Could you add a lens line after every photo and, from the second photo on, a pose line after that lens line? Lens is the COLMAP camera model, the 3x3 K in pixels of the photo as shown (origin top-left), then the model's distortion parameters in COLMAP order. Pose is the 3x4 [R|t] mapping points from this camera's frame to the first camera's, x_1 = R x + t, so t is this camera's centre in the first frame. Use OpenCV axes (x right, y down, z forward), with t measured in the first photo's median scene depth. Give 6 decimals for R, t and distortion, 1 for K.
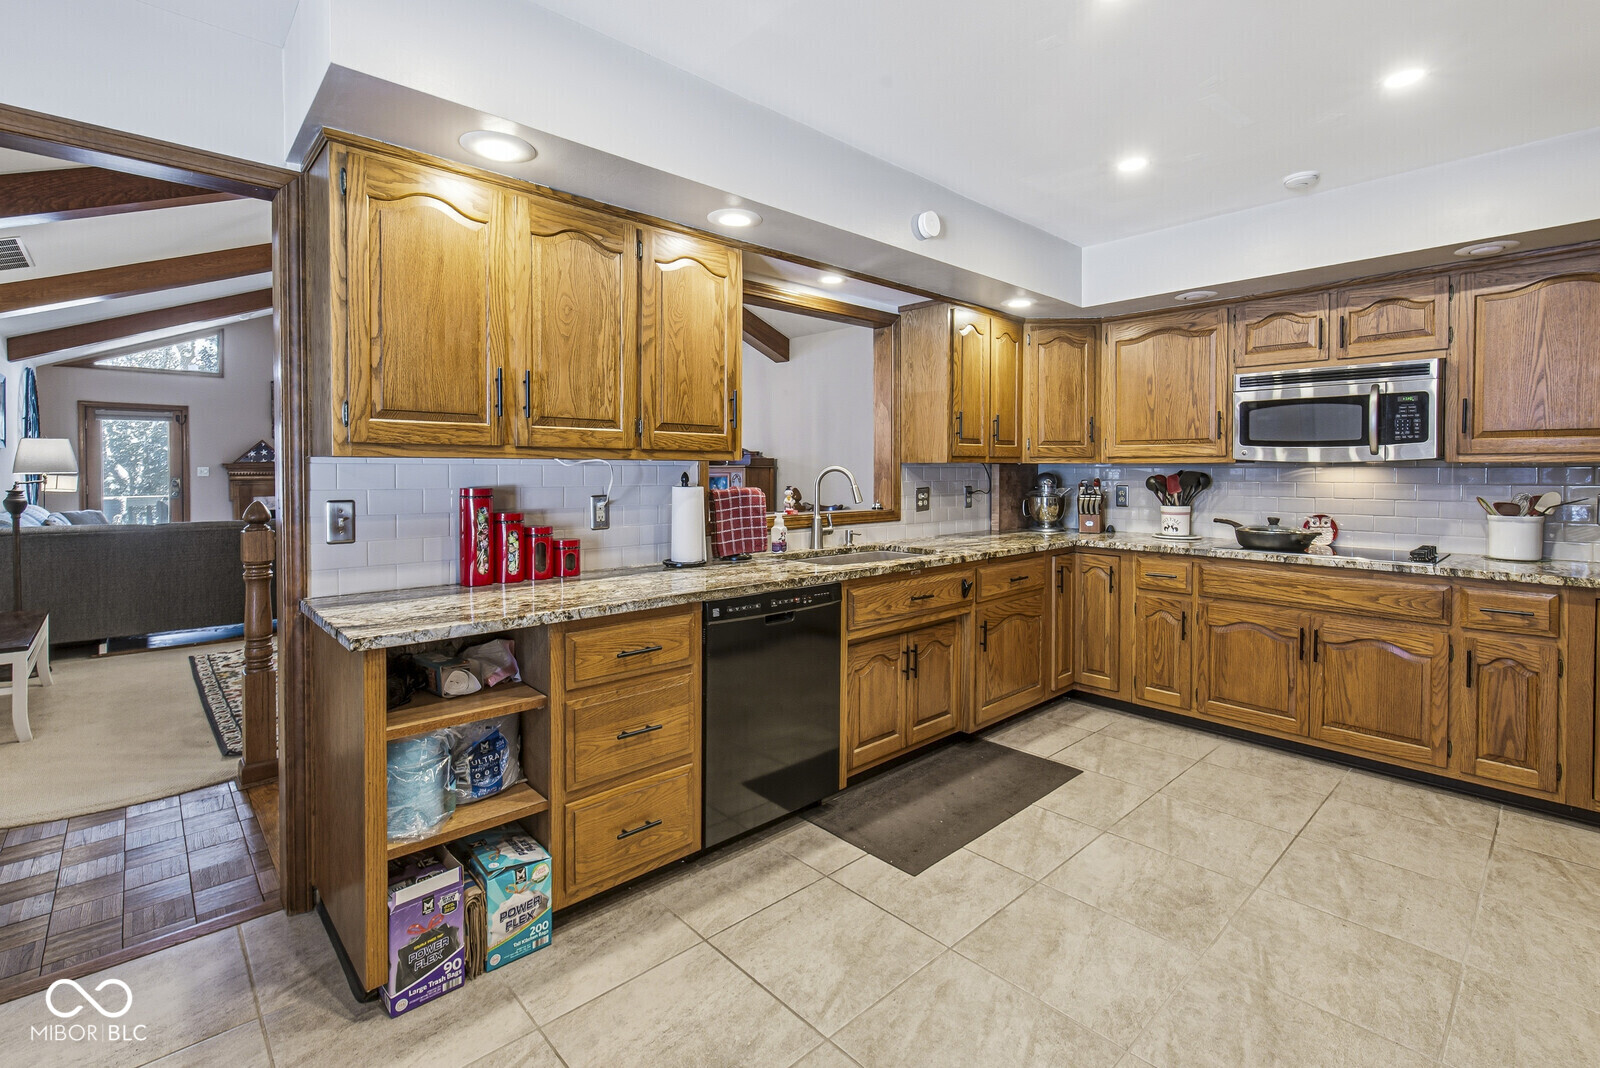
lens RADIAL K [[716.8, 0, 799.1], [0, 716.8, 489.7], [0, 0, 1]] dist [0.000820, 0.000244]
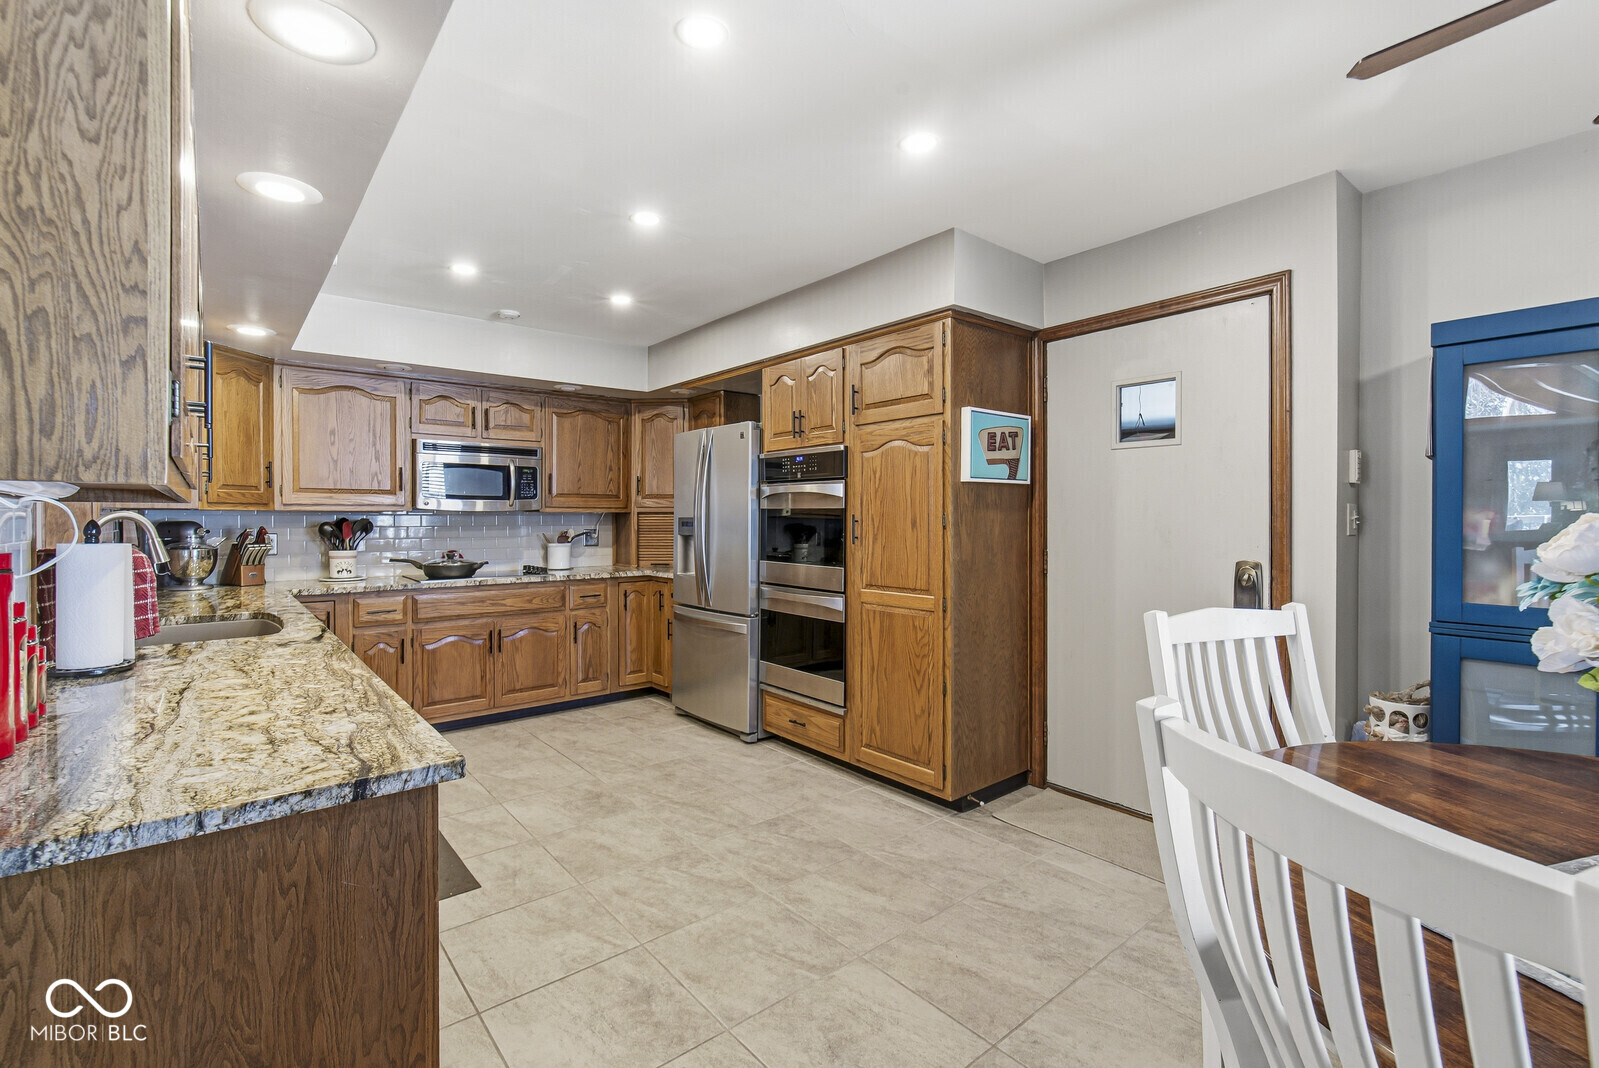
lens RADIAL K [[719.7, 0, 799.5], [0, 719.7, 534.0], [0, 0, 1]] dist [0.000013, 0.000040]
pose [[0.054840, -0.023131, 0.998227, -0.655129], [0.031770, 0.999266, 0.021410, -0.004460], [-0.997990, 0.030540, 0.055535, 0.321323]]
